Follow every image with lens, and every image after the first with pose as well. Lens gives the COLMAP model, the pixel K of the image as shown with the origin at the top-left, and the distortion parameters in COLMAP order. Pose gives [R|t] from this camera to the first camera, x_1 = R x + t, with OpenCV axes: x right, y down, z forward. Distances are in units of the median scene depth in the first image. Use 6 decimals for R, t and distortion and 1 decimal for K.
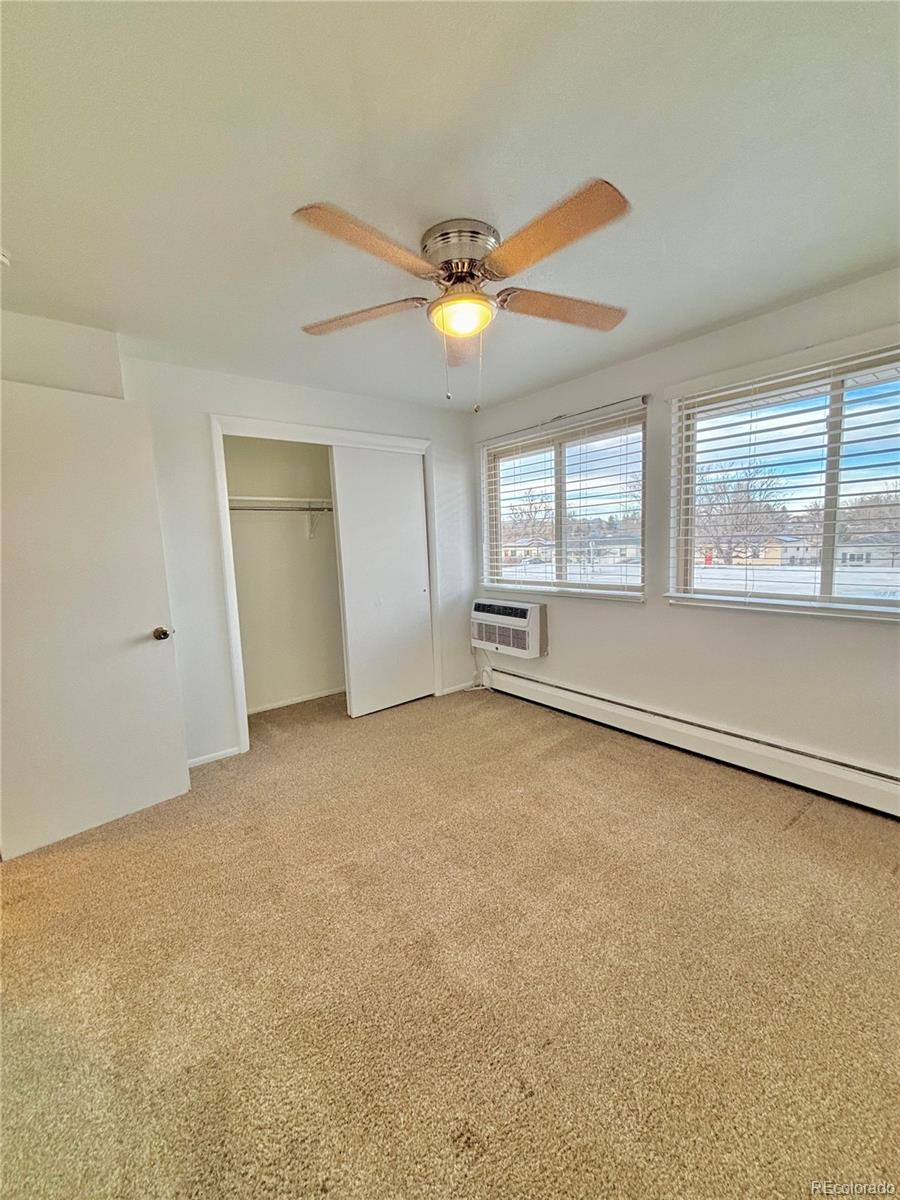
lens RADIAL K [[479.2, 0, 464.9], [0, 479.2, 596.4], [0, 0, 1]] dist [0.000403, -0.000089]
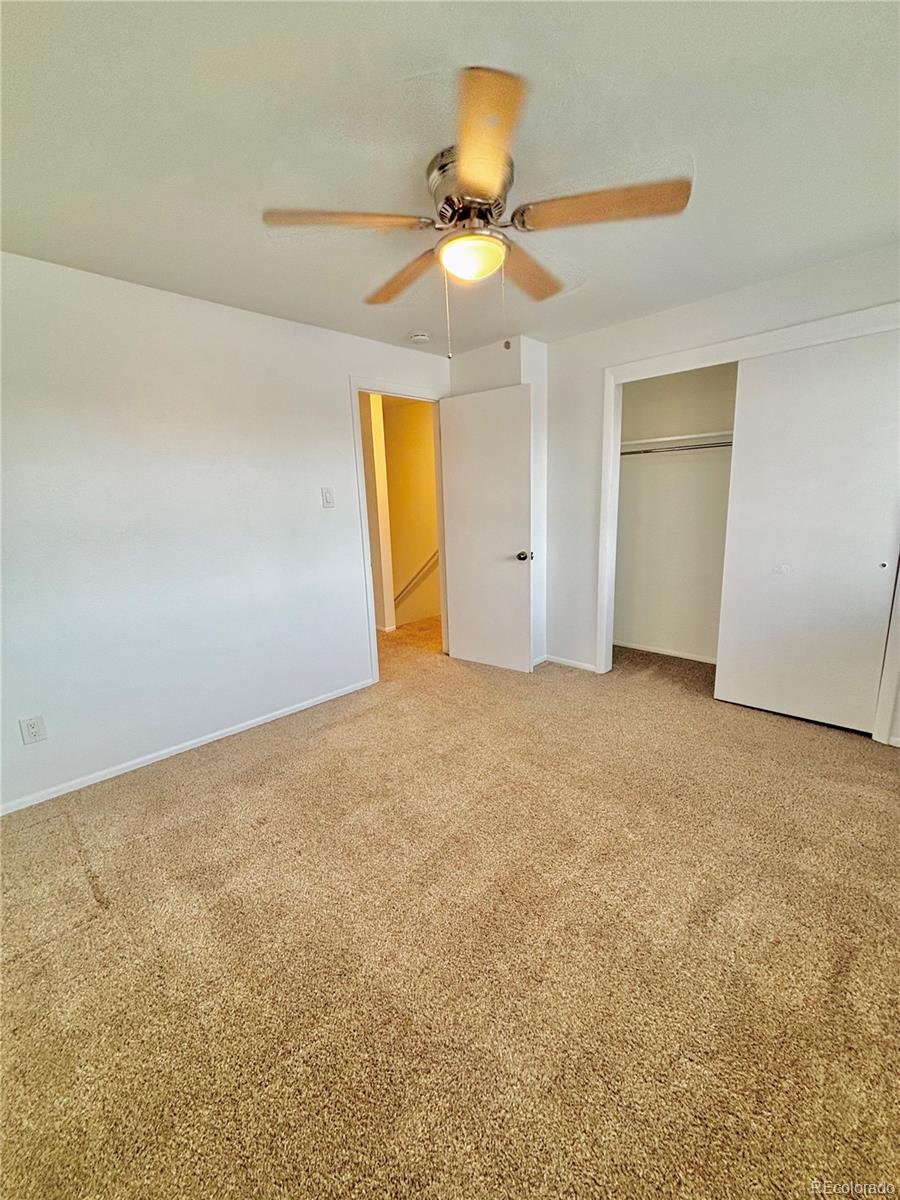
lens RADIAL K [[487.1, 0, 445.8], [0, 487.1, 596.0], [0, 0, 1]] dist [0.001892, -0.000160]
pose [[0.097534, 0.227063, -0.968984, 0.612913], [-0.089110, 0.971708, 0.218732, -0.079088], [0.991235, 0.065012, 0.115008, 0.511333]]
